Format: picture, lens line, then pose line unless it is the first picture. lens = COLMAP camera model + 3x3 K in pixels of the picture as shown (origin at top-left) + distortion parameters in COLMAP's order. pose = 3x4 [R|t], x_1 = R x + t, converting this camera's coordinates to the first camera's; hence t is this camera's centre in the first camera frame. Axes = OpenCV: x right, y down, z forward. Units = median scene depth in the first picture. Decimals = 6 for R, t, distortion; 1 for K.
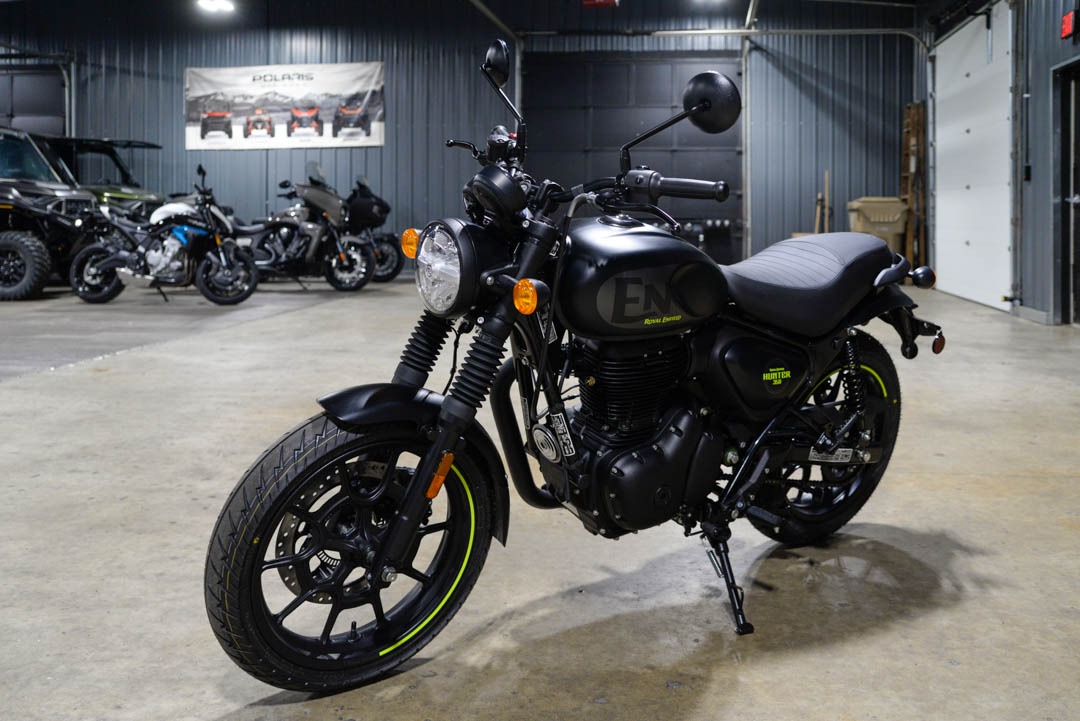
lens RADIAL K [[990.6, 0, 580.4], [0, 990.6, 319.8], [0, 0, 1]] dist [0.003311, 0.000000]
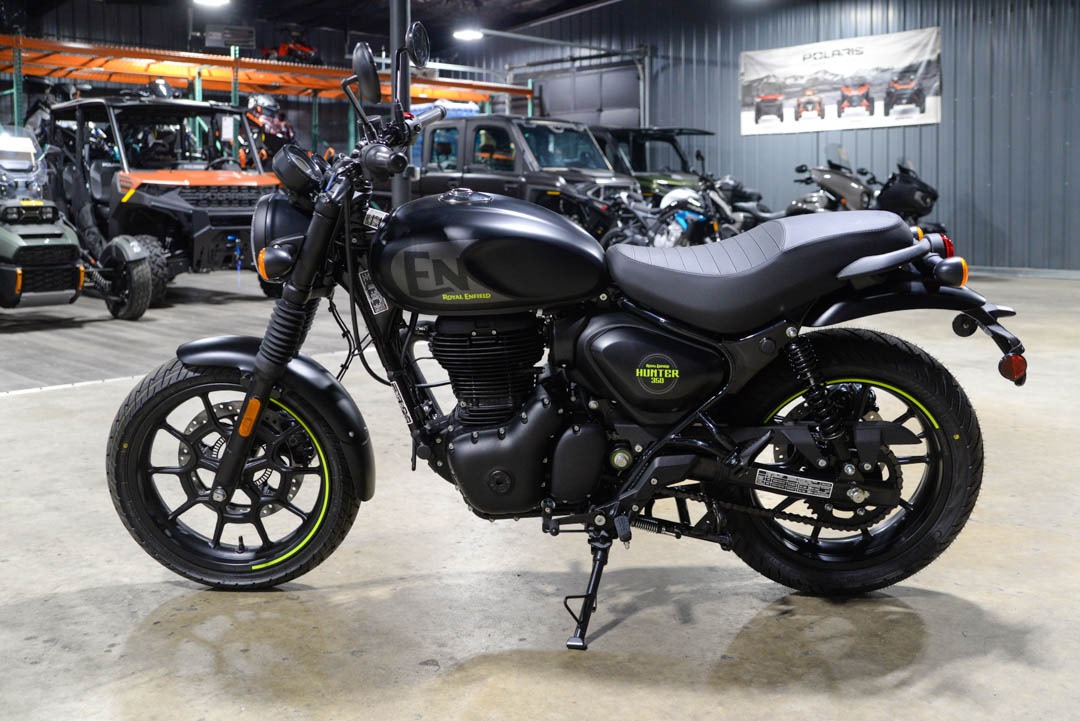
lens RADIAL K [[1076.1, 0, 549.5], [0, 1076.1, 352.6], [0, 0, 1]] dist [-0.009555, 0.000000]
pose [[0.778101, 0.088941, -0.621810, 0.148460], [-0.069384, 0.996037, 0.055645, -0.001793], [0.624295, -0.000154, 0.781189, 0.040908]]
